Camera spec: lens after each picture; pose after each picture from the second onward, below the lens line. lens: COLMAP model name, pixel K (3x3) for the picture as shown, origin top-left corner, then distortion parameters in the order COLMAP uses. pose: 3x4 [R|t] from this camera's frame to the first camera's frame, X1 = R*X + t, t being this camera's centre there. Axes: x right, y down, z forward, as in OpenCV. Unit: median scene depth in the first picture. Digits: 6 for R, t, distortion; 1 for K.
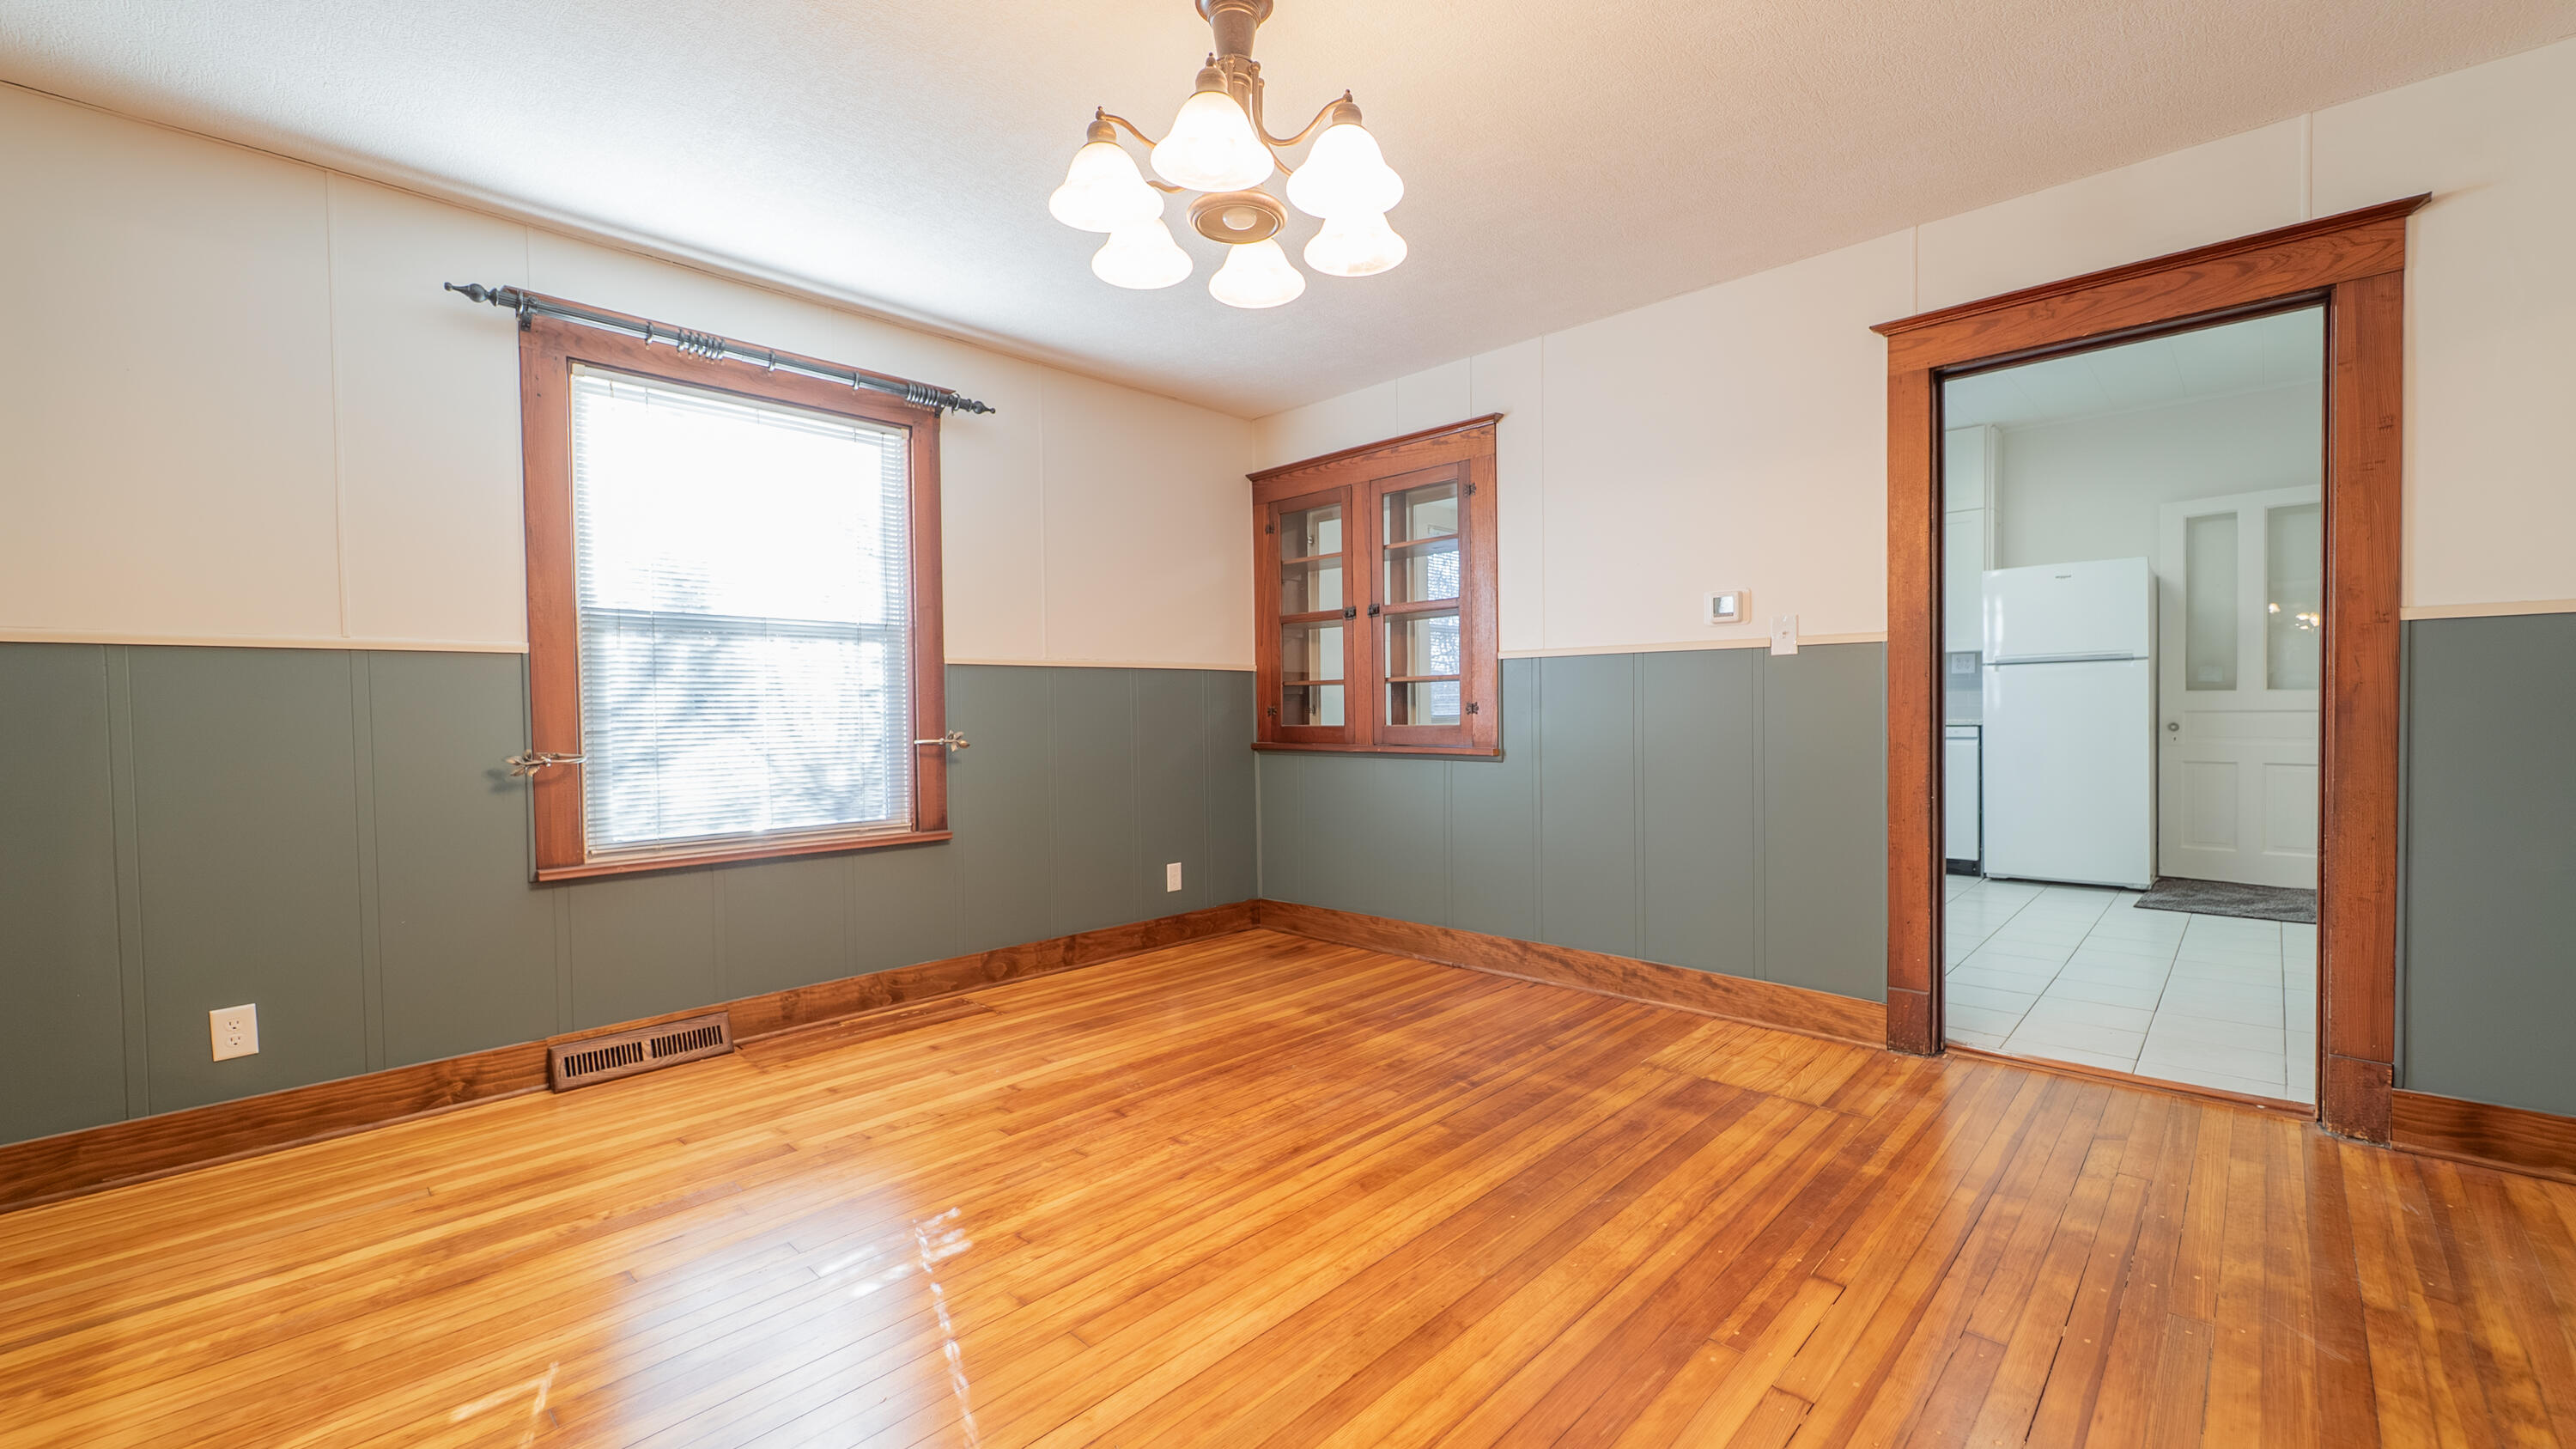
lens RADIAL K [[1035.0, 0, 1252.9], [0, 1035.0, 736.8], [0, 0, 1]] dist [0.003128, -0.000762]
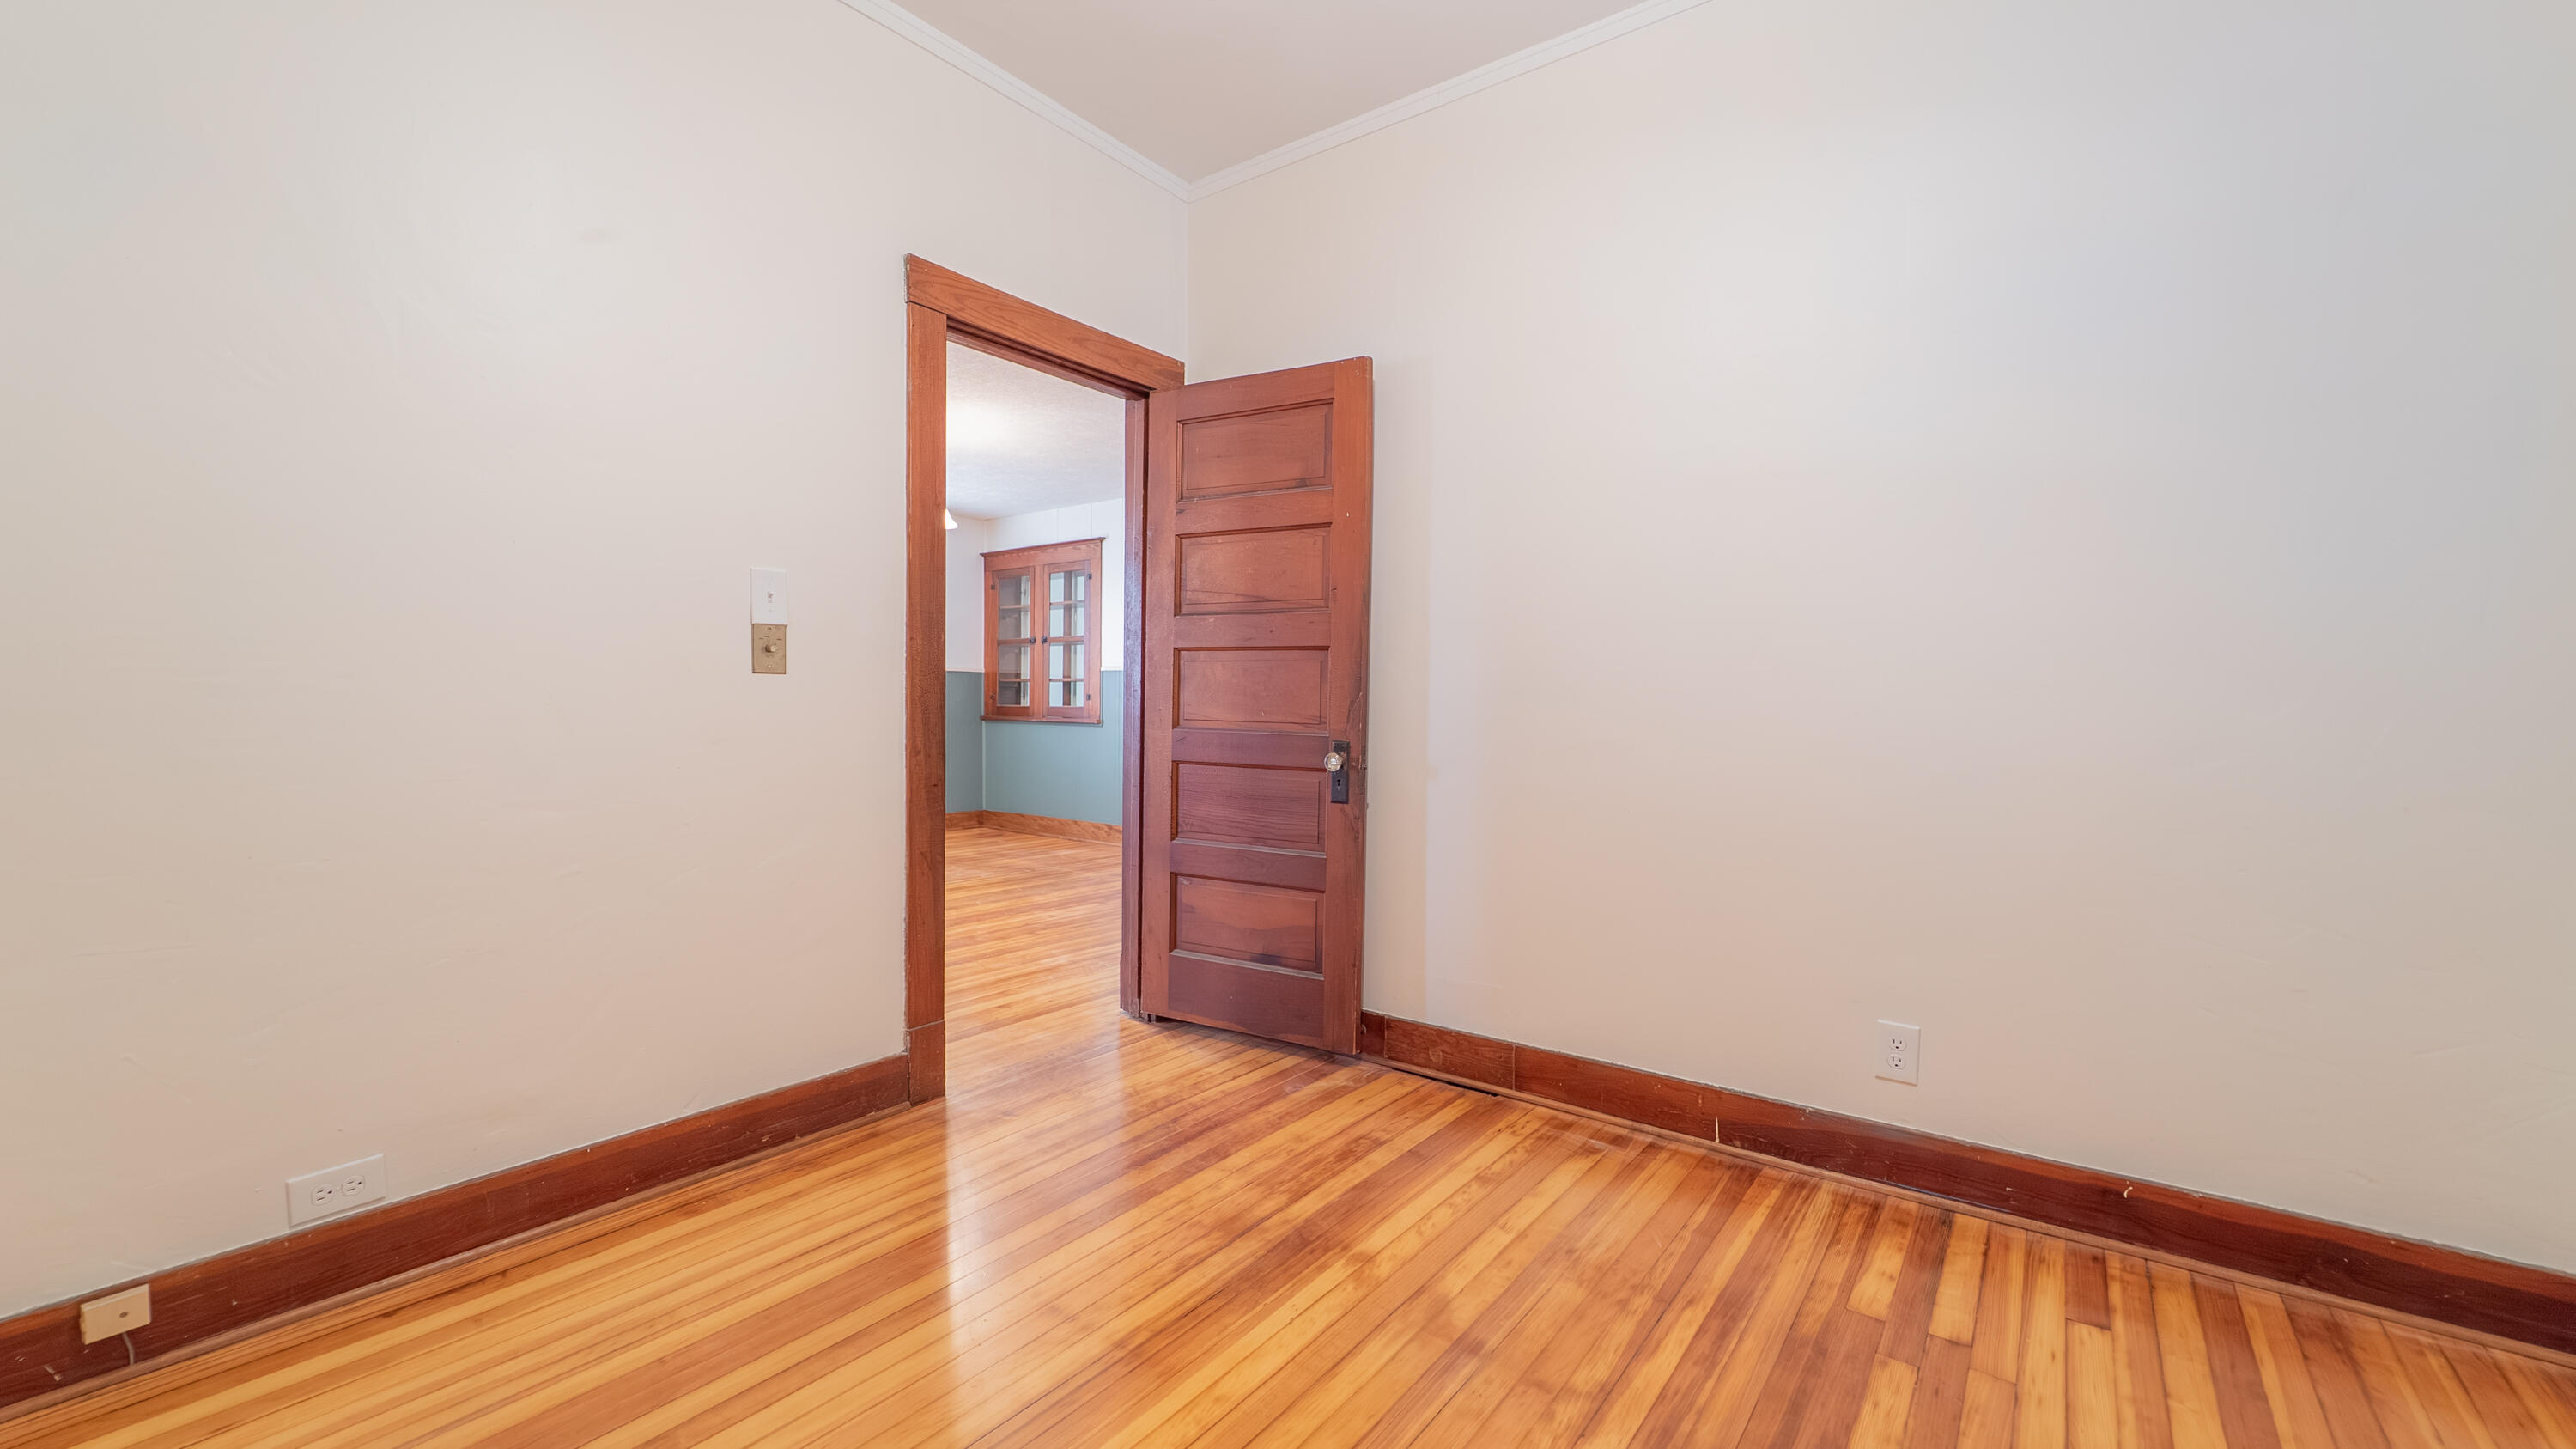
lens RADIAL K [[1035.0, 0, 1283.1], [0, 1035.0, 729.5], [0, 0, 1]] dist [0.003128, -0.000762]
pose [[0.991764, 0.022452, 0.126098, 0.280609], [-0.022115, 0.999747, -0.004074, 0.024943], [-0.126158, 0.001252, 0.992009, -0.728989]]
